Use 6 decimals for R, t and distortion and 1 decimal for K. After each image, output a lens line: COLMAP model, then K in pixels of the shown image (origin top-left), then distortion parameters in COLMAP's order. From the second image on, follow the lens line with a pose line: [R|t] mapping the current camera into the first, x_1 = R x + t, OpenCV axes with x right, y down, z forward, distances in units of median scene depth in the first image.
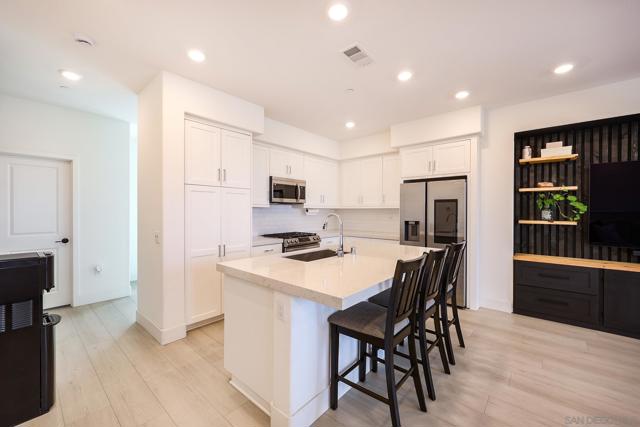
lens RADIAL K [[260.0, 0, 316.3], [0, 260.0, 211.2], [0, 0, 1]] dist [-0.000949, -0.000080]
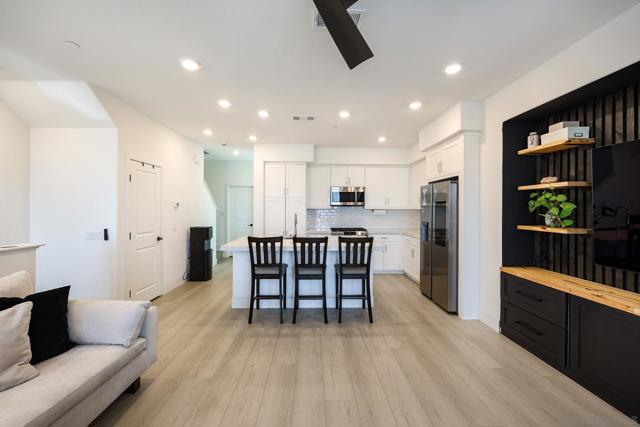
lens RADIAL K [[259.7, 0, 316.3], [0, 259.7, 208.8], [0, 0, 1]] dist [-0.000851, -0.000039]
pose [[0.676434, 0.000033, -0.736503, 0.978897], [-0.001393, 0.999998, -0.001234, -0.015407], [0.736502, 0.001860, 0.676433, -0.027029]]
